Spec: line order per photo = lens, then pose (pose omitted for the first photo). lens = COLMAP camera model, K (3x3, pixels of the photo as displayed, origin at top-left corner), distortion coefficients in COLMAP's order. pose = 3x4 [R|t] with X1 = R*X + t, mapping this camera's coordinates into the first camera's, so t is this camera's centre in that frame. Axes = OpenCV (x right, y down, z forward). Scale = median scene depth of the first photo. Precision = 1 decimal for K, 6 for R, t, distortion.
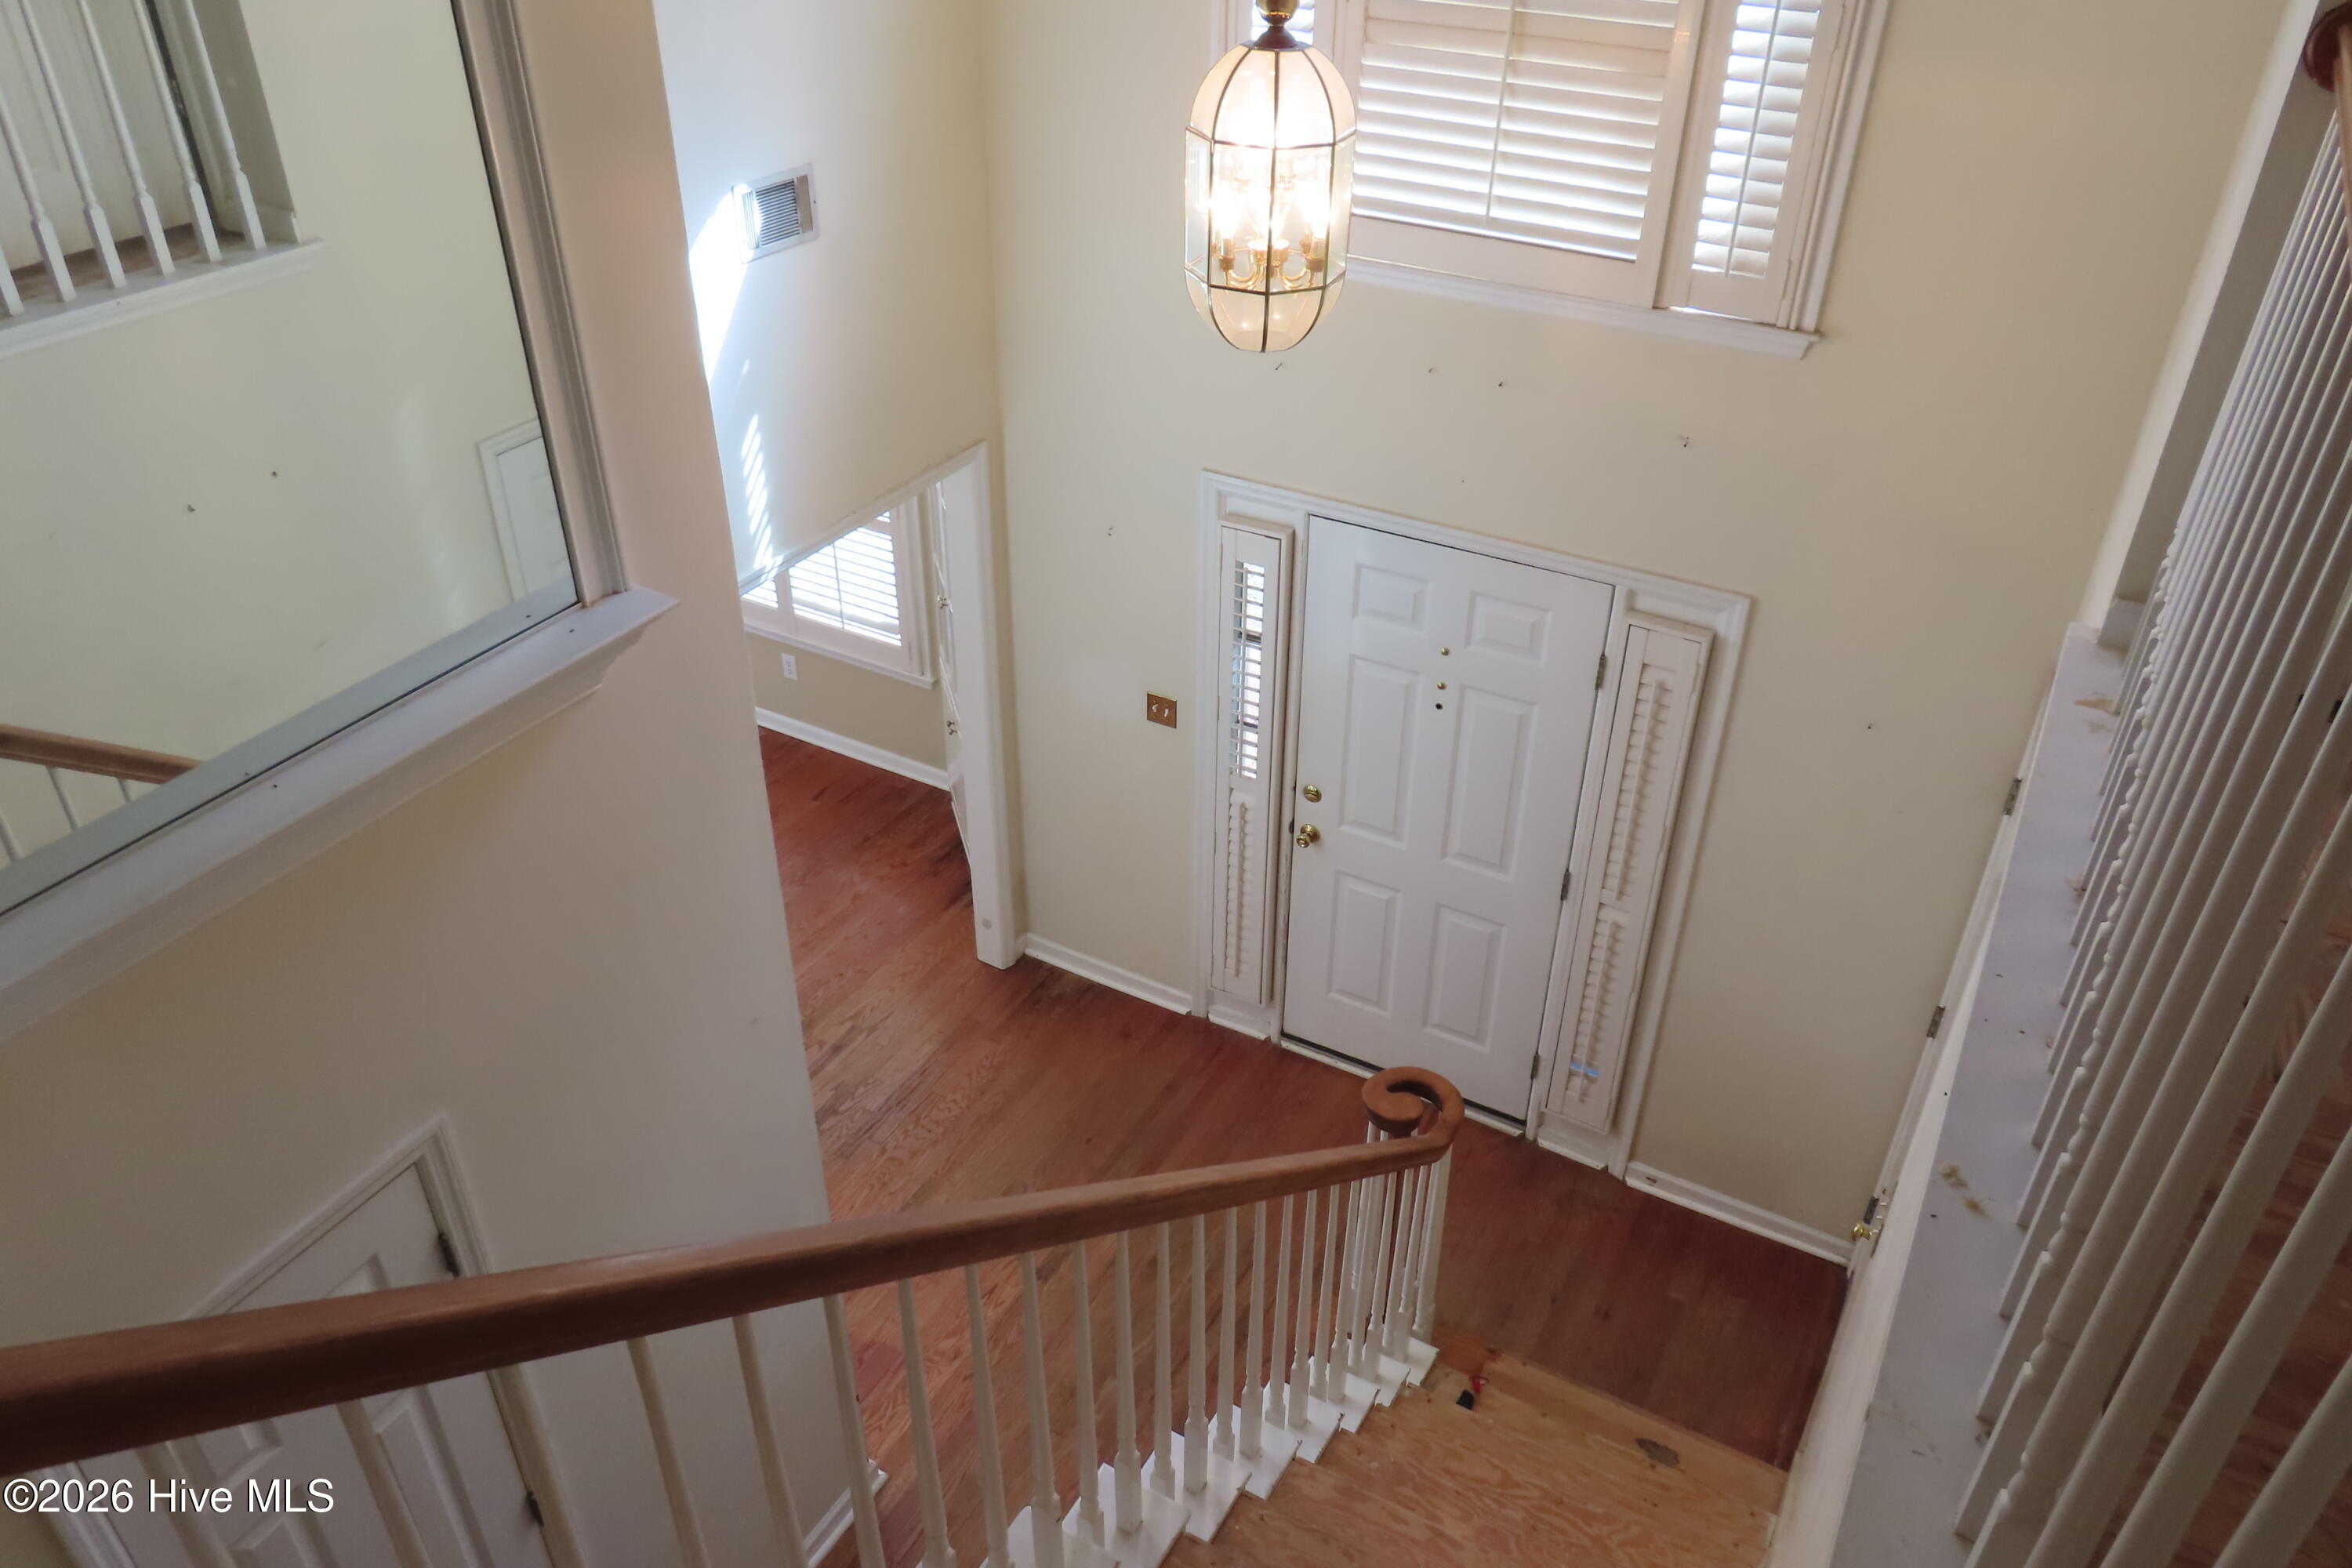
lens RADIAL K [[1681.6, 0, 1177.6], [0, 1681.6, 789.1], [0, 0, 1]] dist [-0.008935, 0.003180]
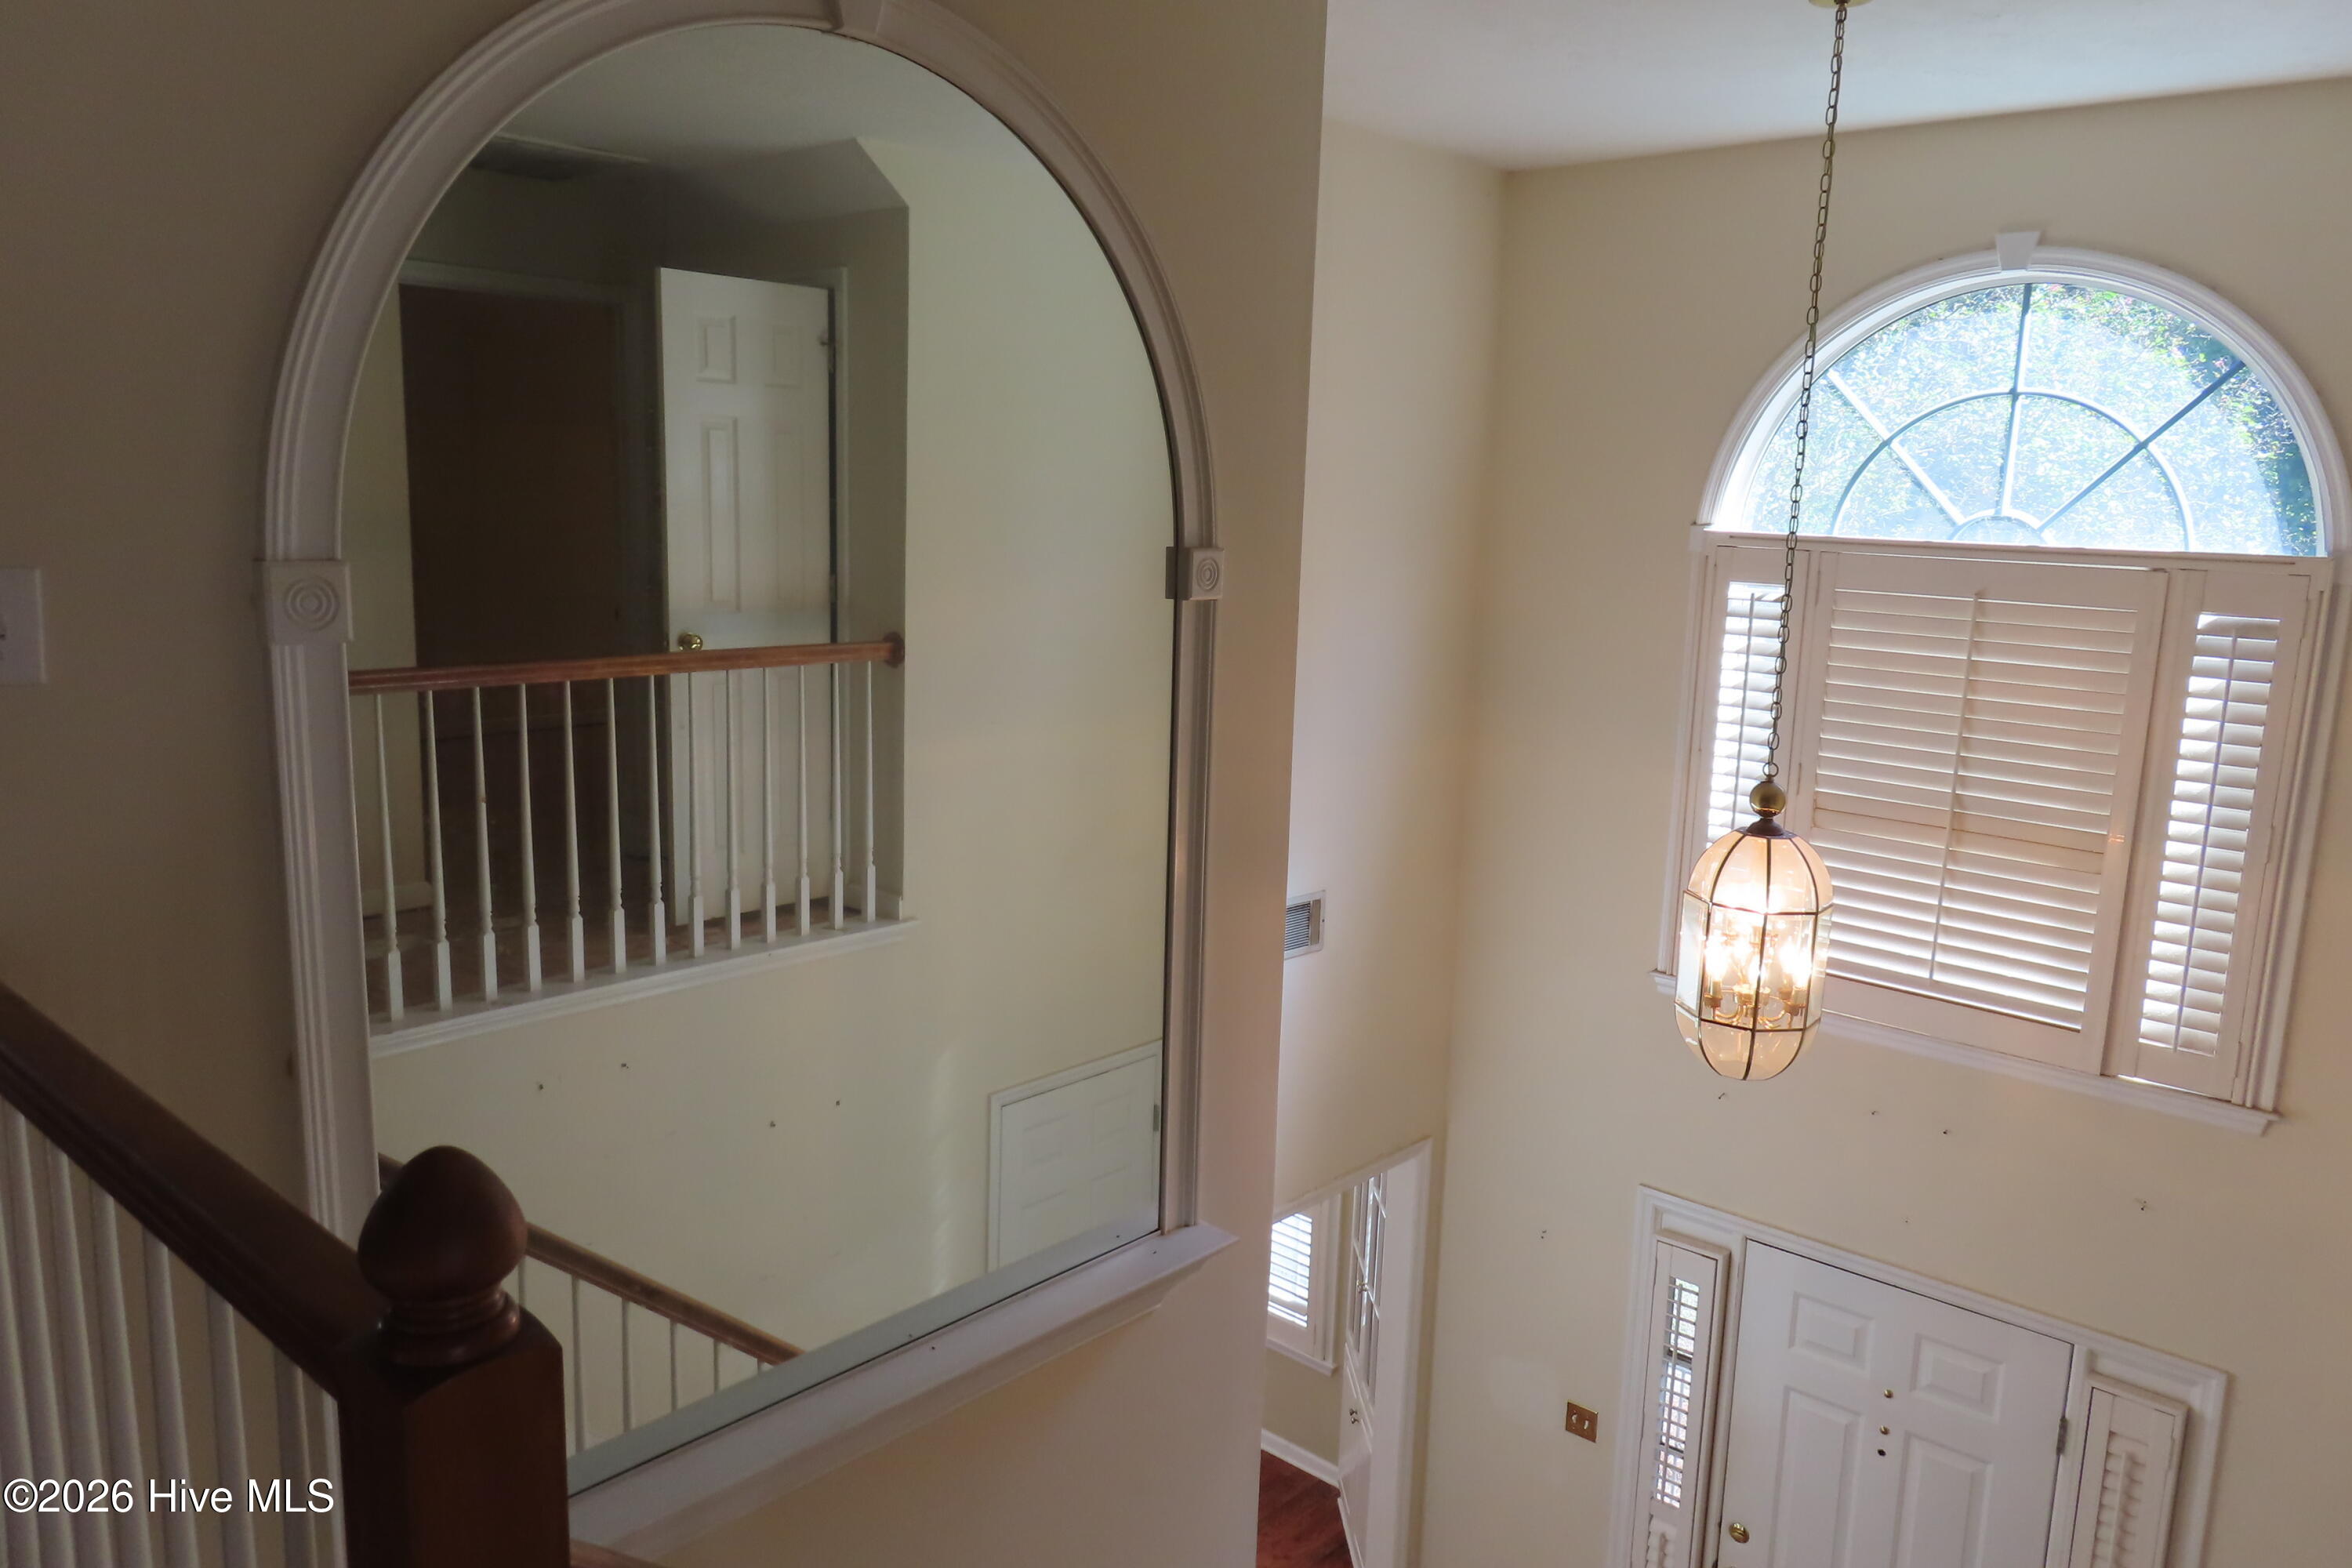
lens RADIAL K [[1681.6, 0, 1177.6], [0, 1681.6, 789.1], [0, 0, 1]] dist [-0.008935, 0.003180]
pose [[0.975313, 0.058663, -0.212894, -0.068846], [-0.139487, 0.911052, -0.387978, 0.040679], [0.171198, 0.408096, 0.896744, -0.121339]]
